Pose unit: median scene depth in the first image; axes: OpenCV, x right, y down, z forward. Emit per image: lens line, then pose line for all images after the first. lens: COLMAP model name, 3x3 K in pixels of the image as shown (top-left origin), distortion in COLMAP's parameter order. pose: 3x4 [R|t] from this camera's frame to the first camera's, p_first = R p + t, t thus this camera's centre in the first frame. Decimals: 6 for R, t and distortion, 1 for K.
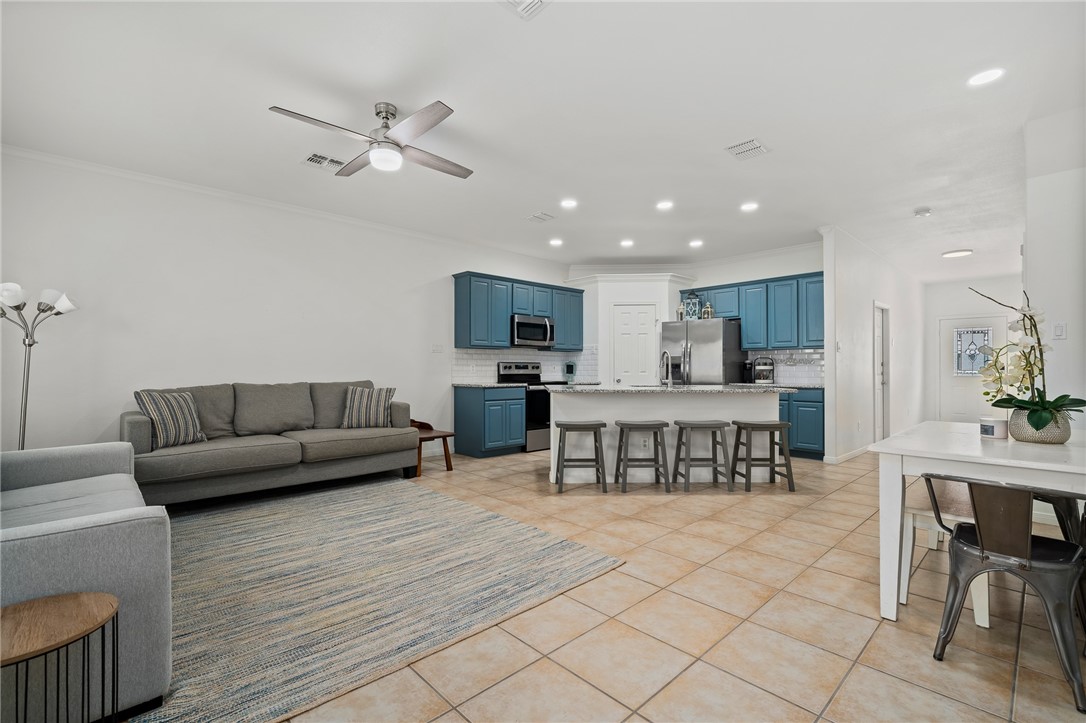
lens RADIAL K [[478.8, 0, 537.3], [0, 478.8, 364.1], [0, 0, 1]] dist [-0.000224, -0.000143]
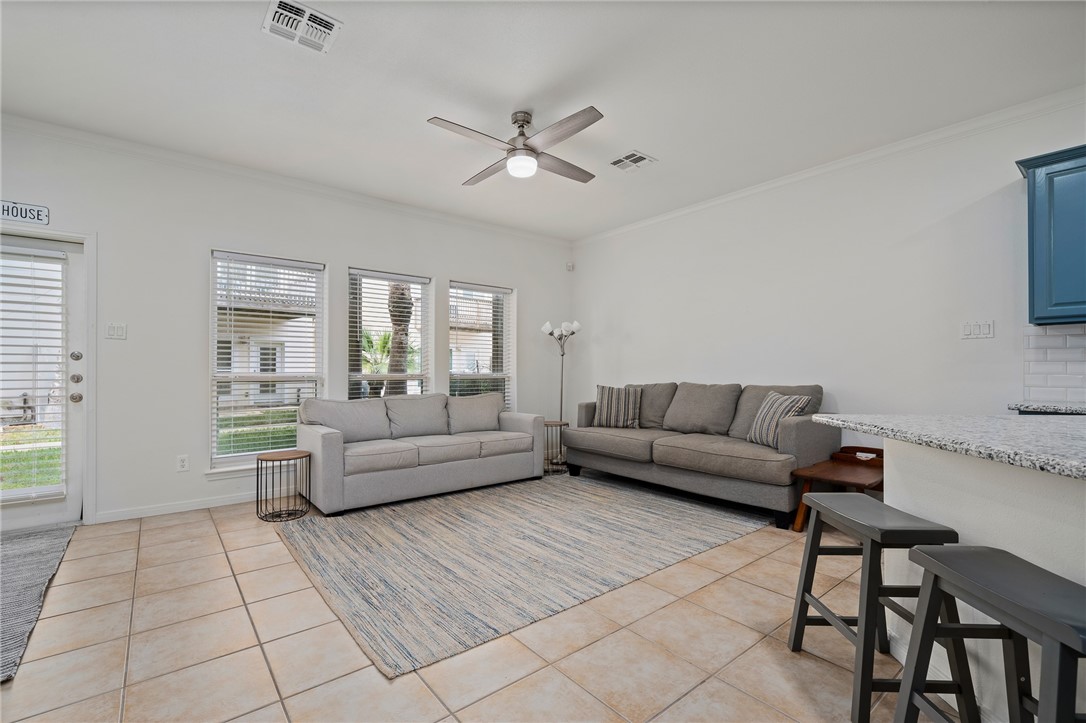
lens RADIAL K [[478.8, 0, 535.8], [0, 478.8, 365.5], [0, 0, 1]] dist [-0.000224, -0.000143]
pose [[-0.079526, -0.006826, -0.996809, 0.484631], [0.008992, 0.999931, -0.007565, 0.007106], [0.996792, -0.009565, -0.079459, 0.758822]]
